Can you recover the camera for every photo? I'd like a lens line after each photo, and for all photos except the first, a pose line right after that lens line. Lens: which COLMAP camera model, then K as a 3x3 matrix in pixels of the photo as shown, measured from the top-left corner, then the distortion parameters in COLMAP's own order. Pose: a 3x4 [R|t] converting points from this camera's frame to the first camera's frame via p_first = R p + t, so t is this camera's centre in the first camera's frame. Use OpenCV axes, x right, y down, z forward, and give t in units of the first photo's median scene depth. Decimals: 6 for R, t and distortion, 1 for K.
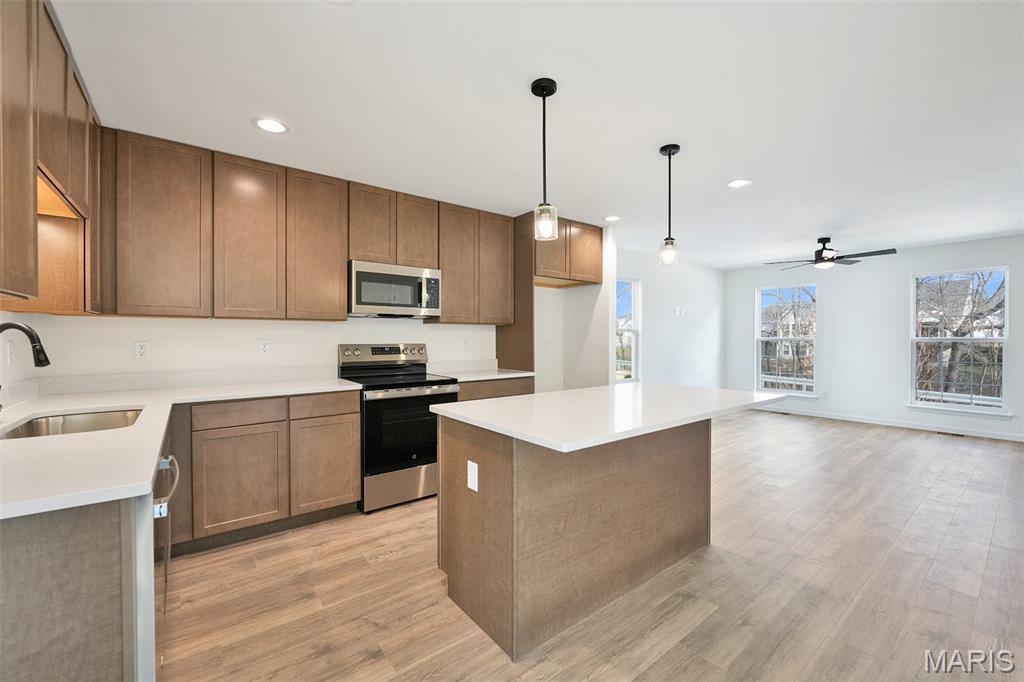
lens RADIAL K [[411.5, 0, 512.3], [0, 411.5, 338.4], [0, 0, 1]] dist [-0.000504, -0.000200]
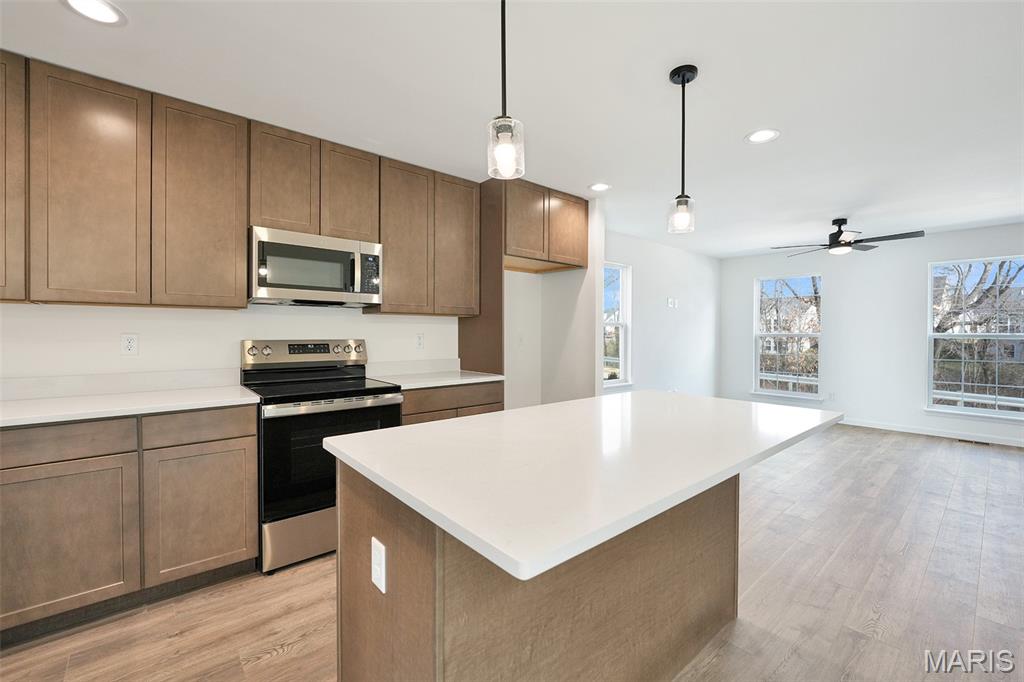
lens RADIAL K [[421.3, 0, 509.8], [0, 421.3, 333.0], [0, 0, 1]] dist [-0.002546, -0.000327]
pose [[0.999158, 0.003496, 0.040882, 0.037798], [-0.003505, 0.999994, 0.000148, -0.000600], [-0.040882, -0.000291, 0.999164, 0.217463]]
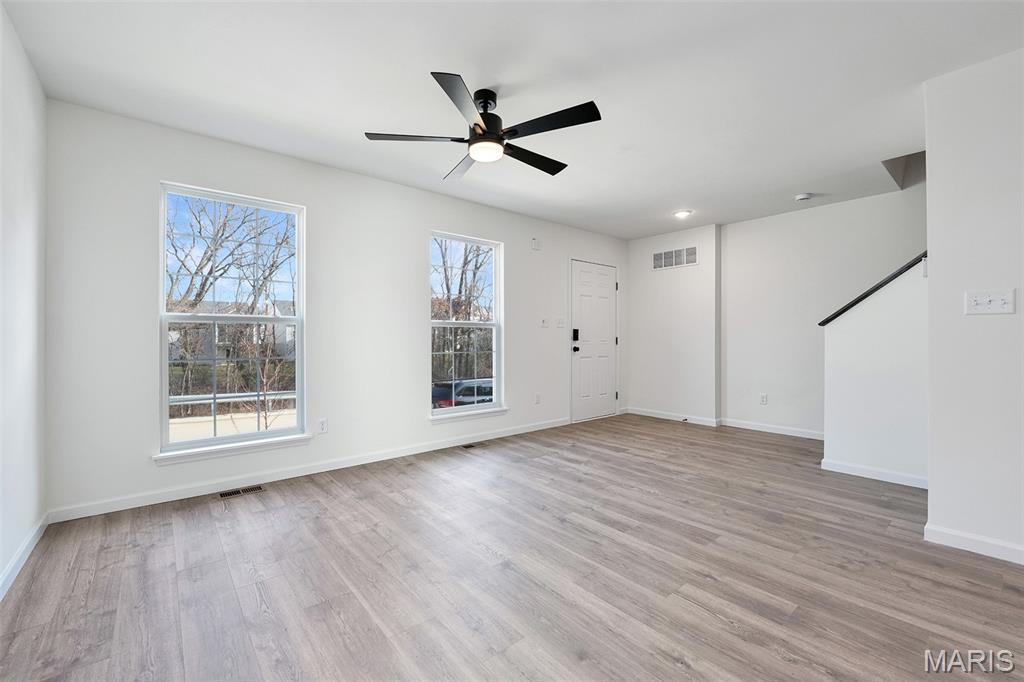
lens RADIAL K [[421.3, 0, 509.8], [0, 421.3, 333.0], [0, 0, 1]] dist [-0.002546, -0.000327]
pose [[-0.034398, 0.014382, 0.999305, 0.436196], [0.009052, 0.999860, -0.014078, 0.053928], [-0.999367, 0.008562, -0.034523, 1.576064]]
